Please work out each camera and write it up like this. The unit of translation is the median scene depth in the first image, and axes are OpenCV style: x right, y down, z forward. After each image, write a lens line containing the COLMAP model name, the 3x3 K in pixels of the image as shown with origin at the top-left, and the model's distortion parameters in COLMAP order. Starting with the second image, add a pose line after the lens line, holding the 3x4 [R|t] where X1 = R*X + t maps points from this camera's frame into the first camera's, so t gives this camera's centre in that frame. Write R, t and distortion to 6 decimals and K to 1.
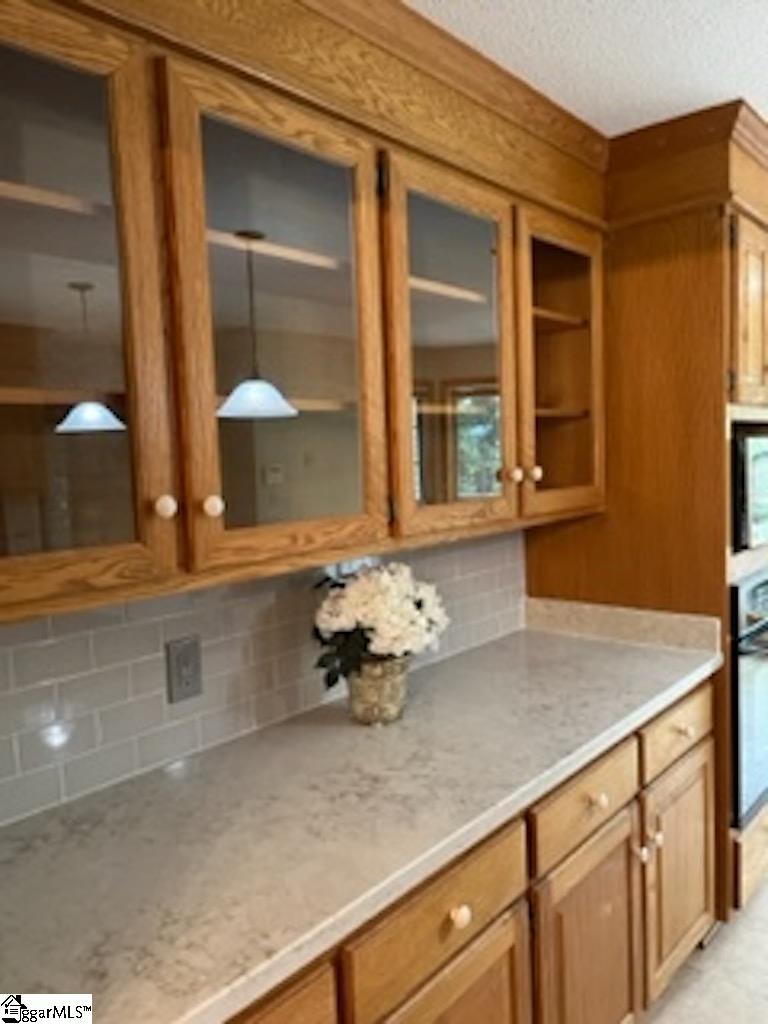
lens RADIAL K [[773.3, 0, 383.7], [0, 773.3, 514.6], [0, 0, 1]] dist [0.027605, -0.046560]
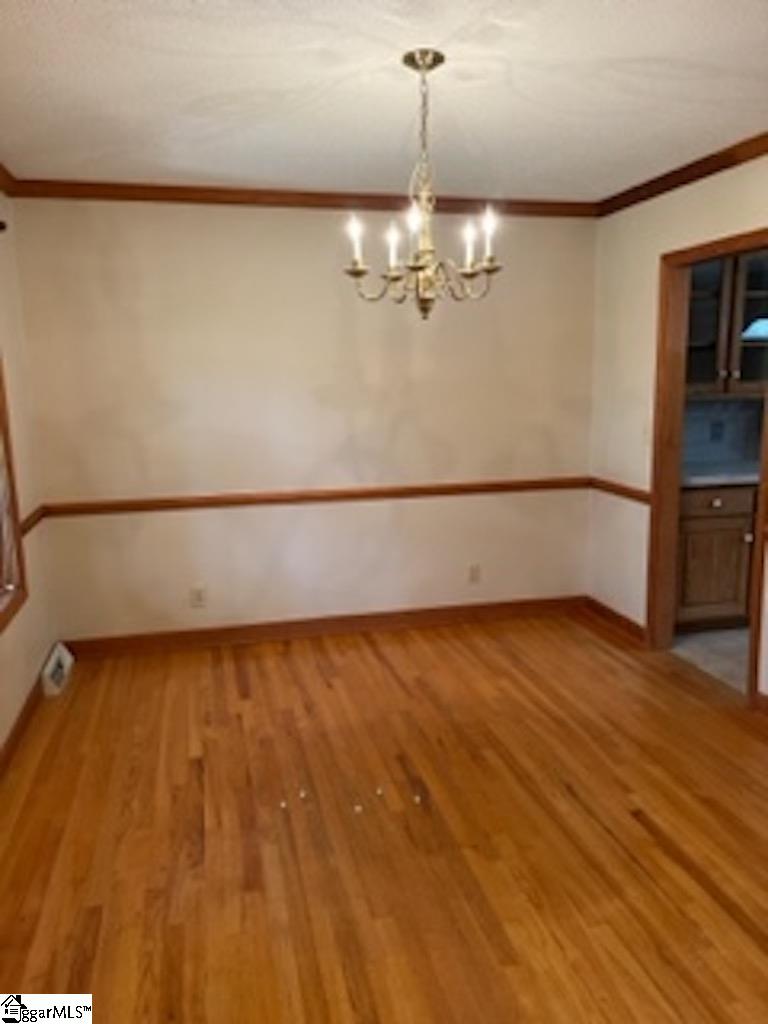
lens RADIAL K [[773.3, 0, 383.3], [0, 773.3, 511.9], [0, 0, 1]] dist [0.027605, -0.046560]
pose [[0.814687, 0.146303, -0.561142, 0.481039], [-0.056098, 0.982997, 0.174845, 0.072659], [0.577181, -0.110965, 0.809042, -2.542379]]
